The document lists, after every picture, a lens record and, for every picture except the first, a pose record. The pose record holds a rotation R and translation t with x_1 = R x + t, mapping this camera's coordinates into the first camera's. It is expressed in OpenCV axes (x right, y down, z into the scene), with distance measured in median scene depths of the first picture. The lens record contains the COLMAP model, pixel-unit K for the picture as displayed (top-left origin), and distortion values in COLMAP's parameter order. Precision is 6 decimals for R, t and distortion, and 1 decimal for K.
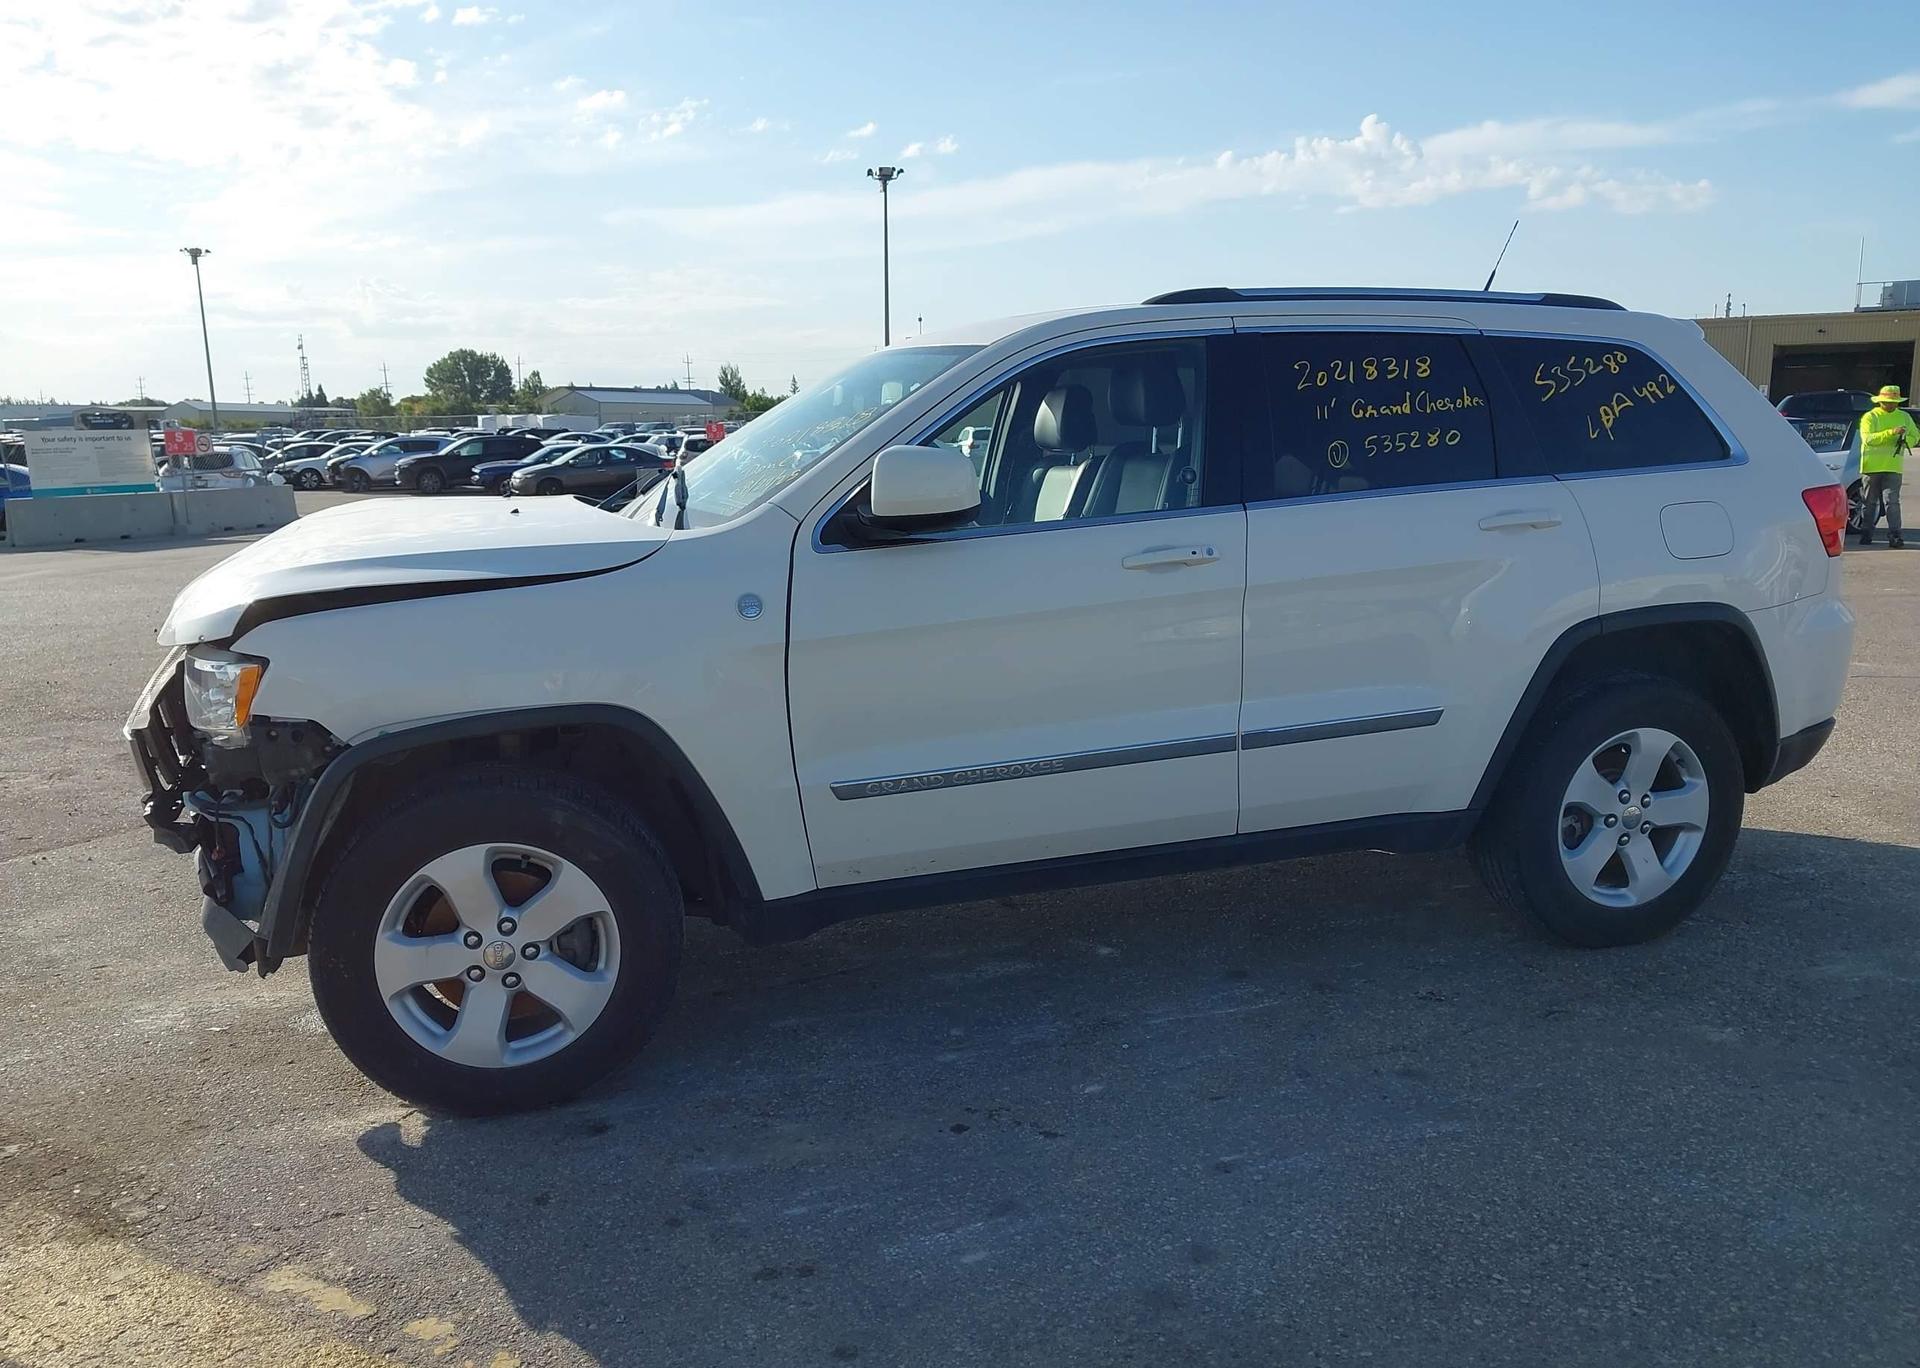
lens RADIAL K [[1499.7, 0, 960.1], [0, 1499.7, 736.4], [0, 0, 1]] dist [-0.003053, -0.002575]
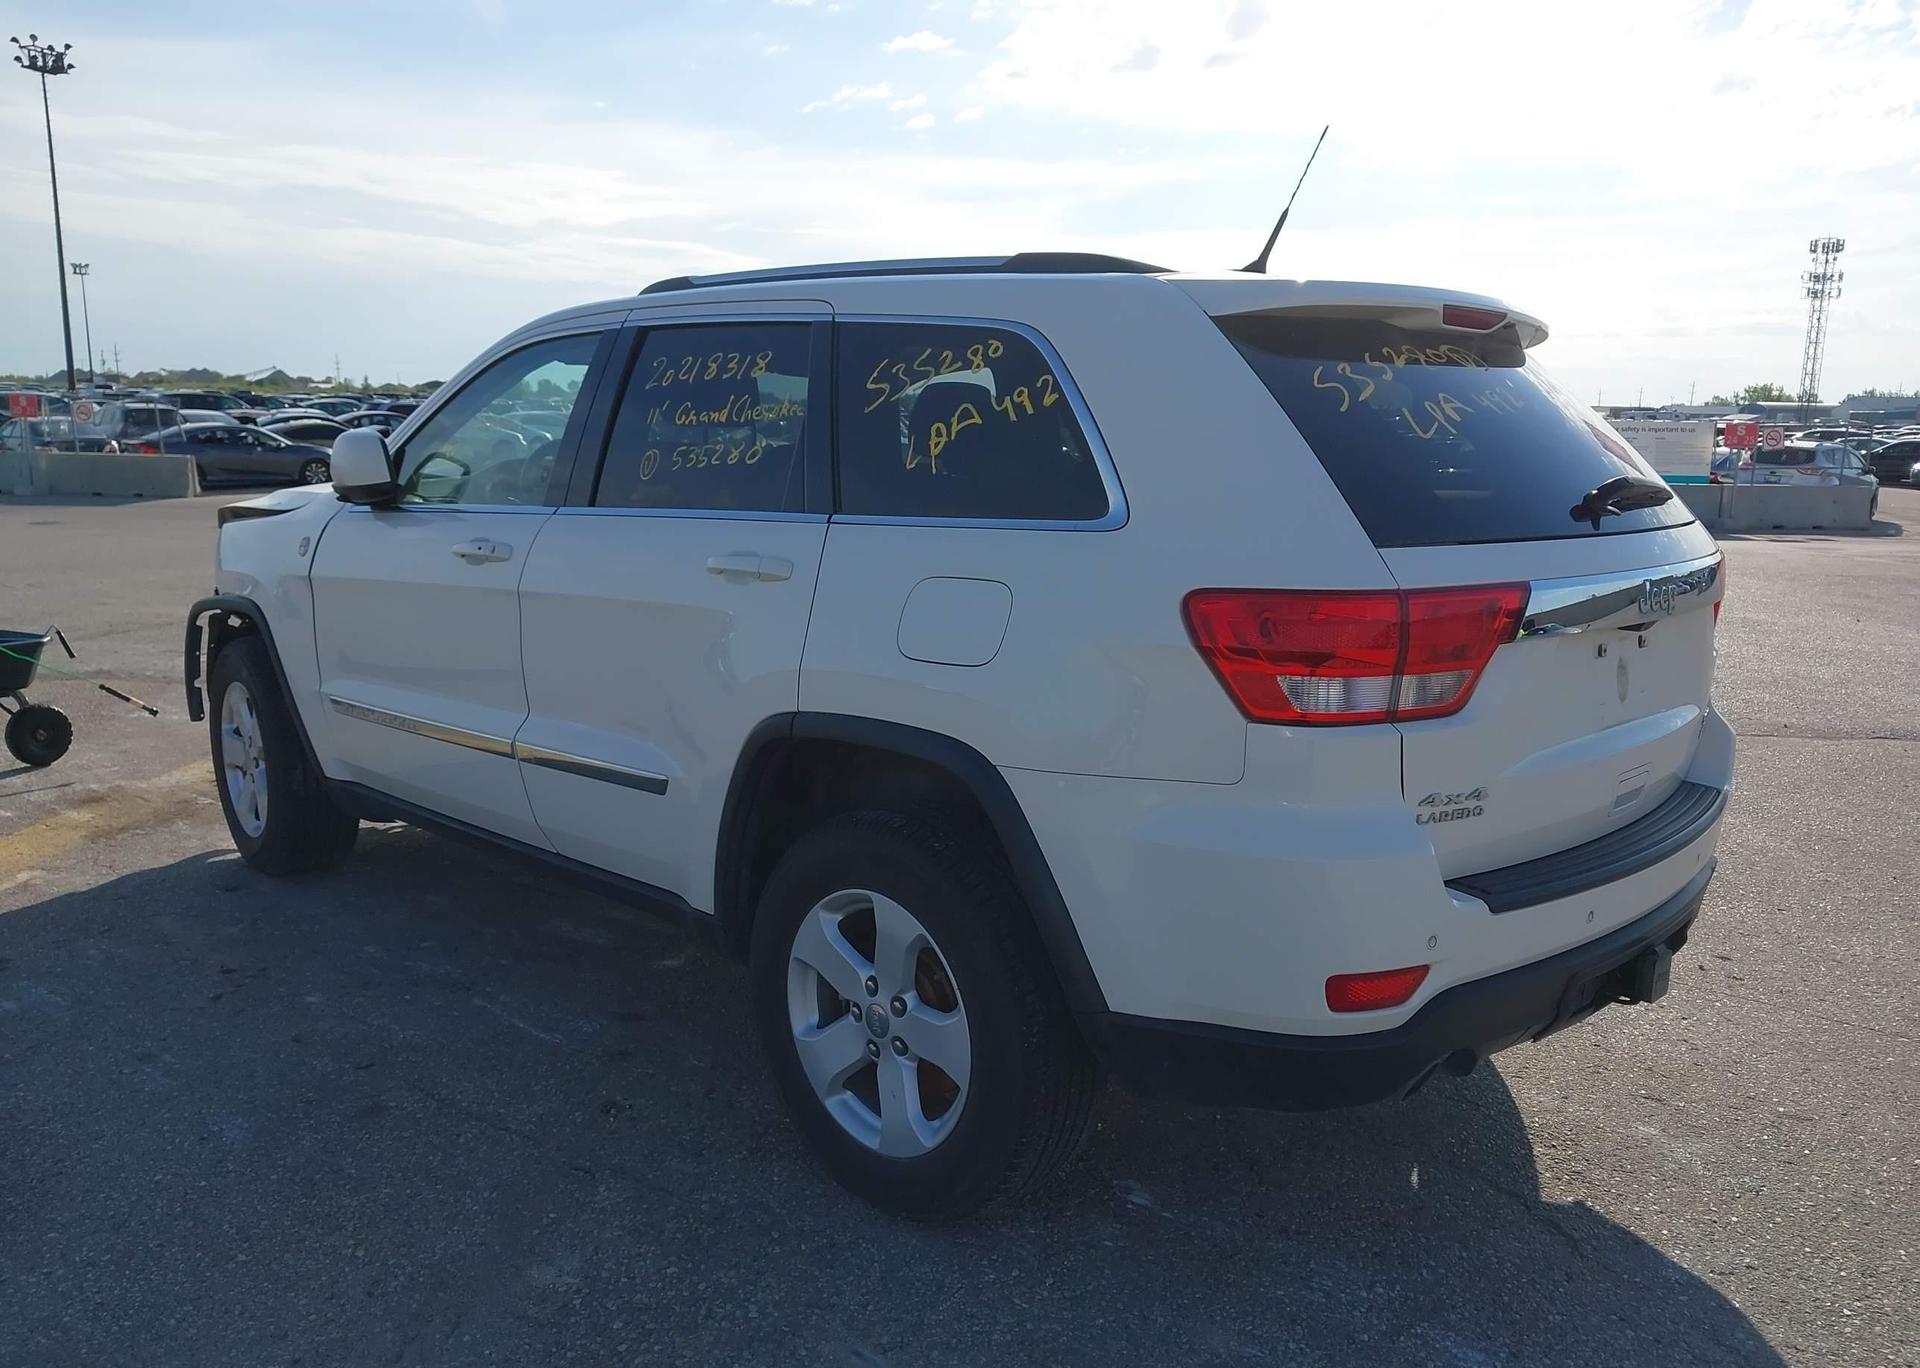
lens RADIAL K [[1470.6, 0, 972.2], [0, 1470.6, 741.7], [0, 0, 1]] dist [0.126794, -0.177019]
pose [[0.471448, 0.214061, -0.855520, 1.035711], [-0.207929, 0.969726, 0.128054, -0.168270], [0.857031, 0.117517, 0.501685, 0.689837]]
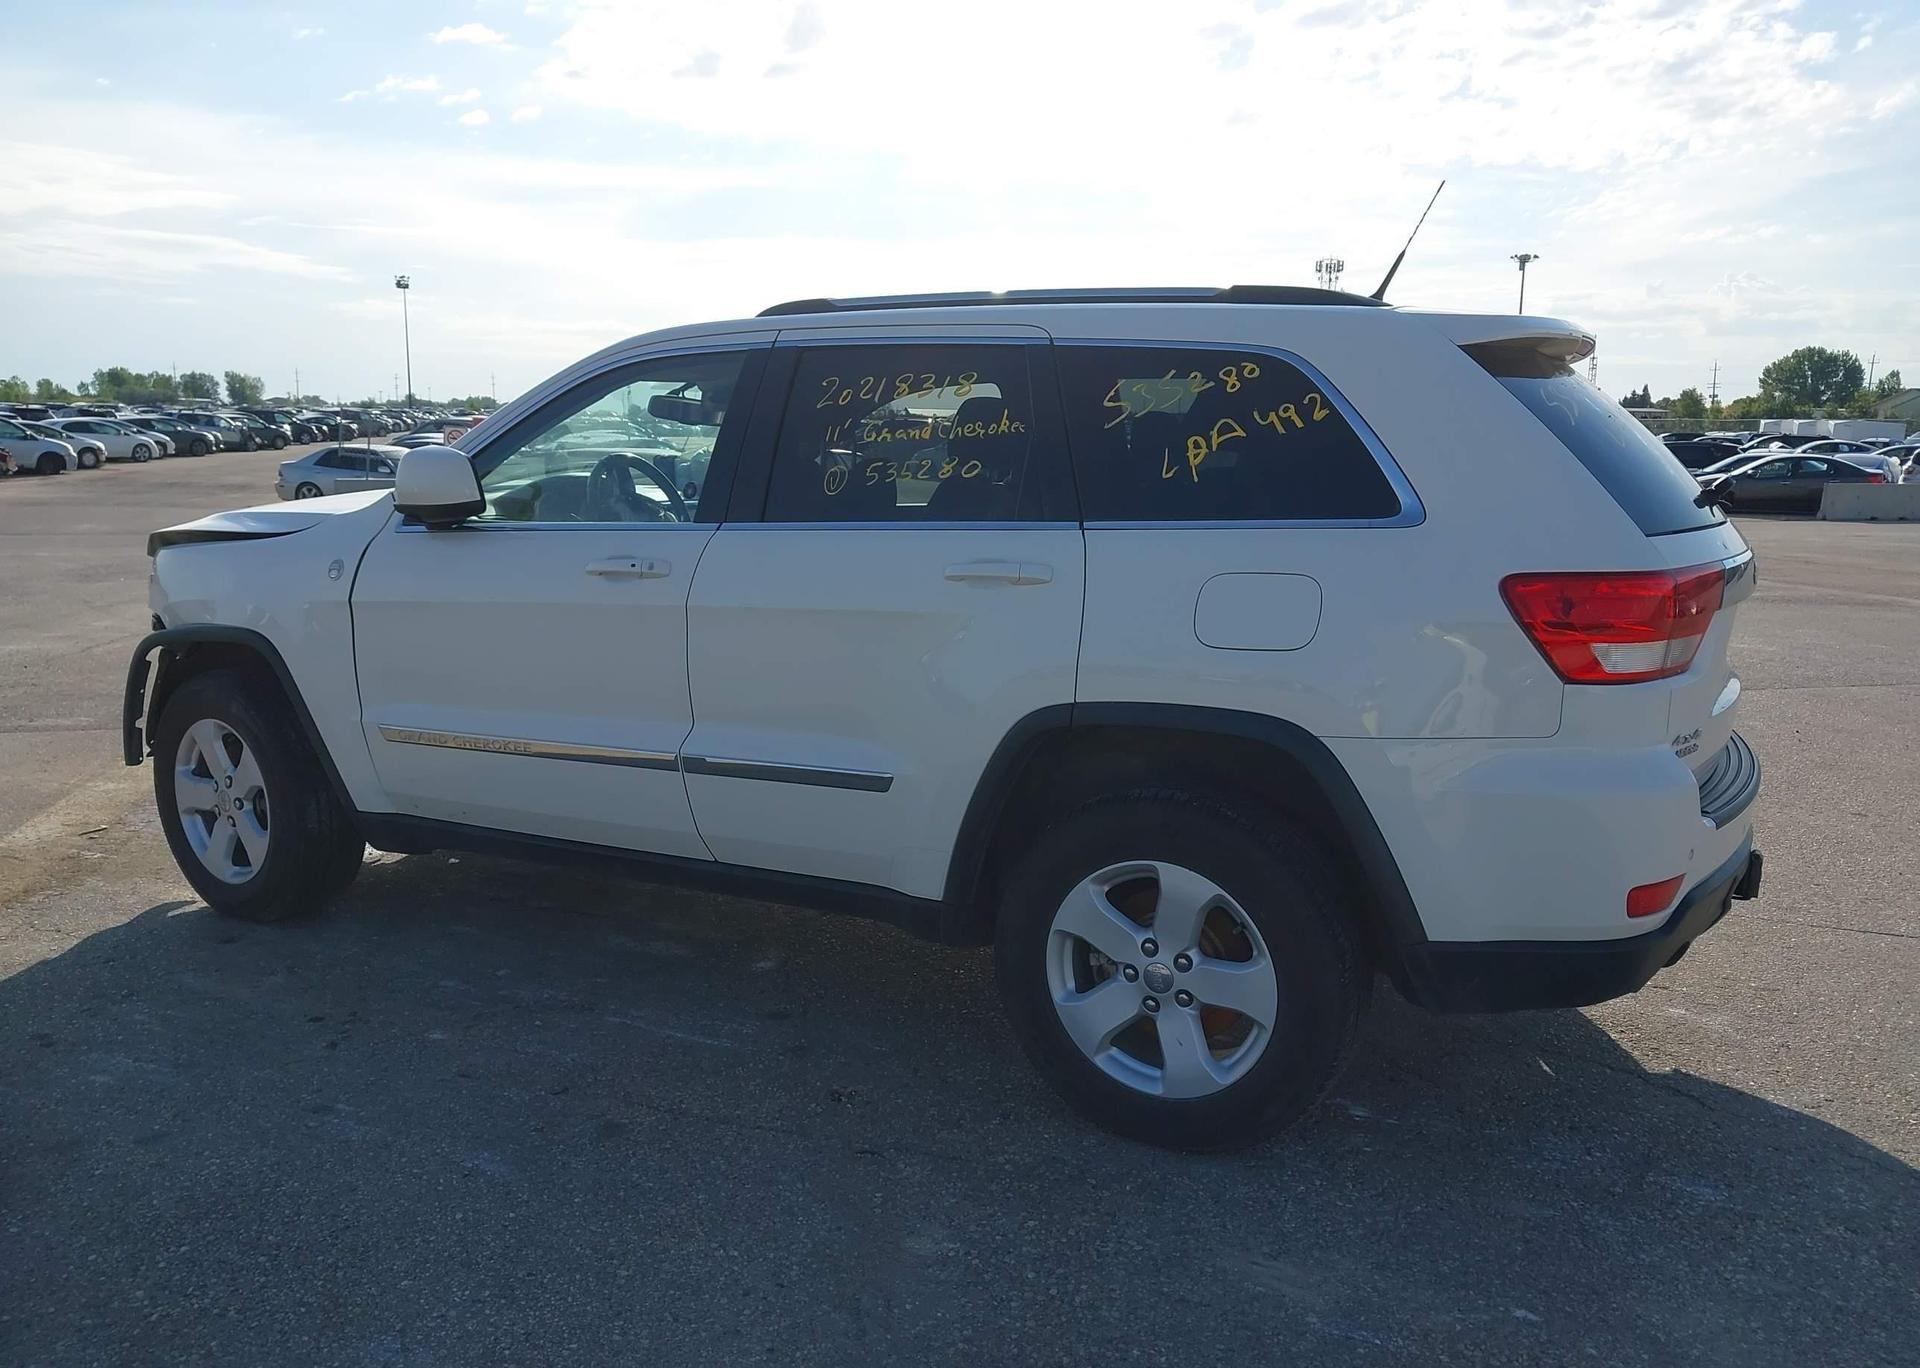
lens RADIAL K [[1469.8, 0, 949.7], [0, 1469.8, 749.4], [0, 0, 1]] dist [0.084617, -0.102351]
pose [[0.683704, 0.178413, -0.707615, 0.896629], [-0.172221, 0.981712, 0.081120, -0.103589], [0.709147, 0.066405, 0.701927, 0.395617]]
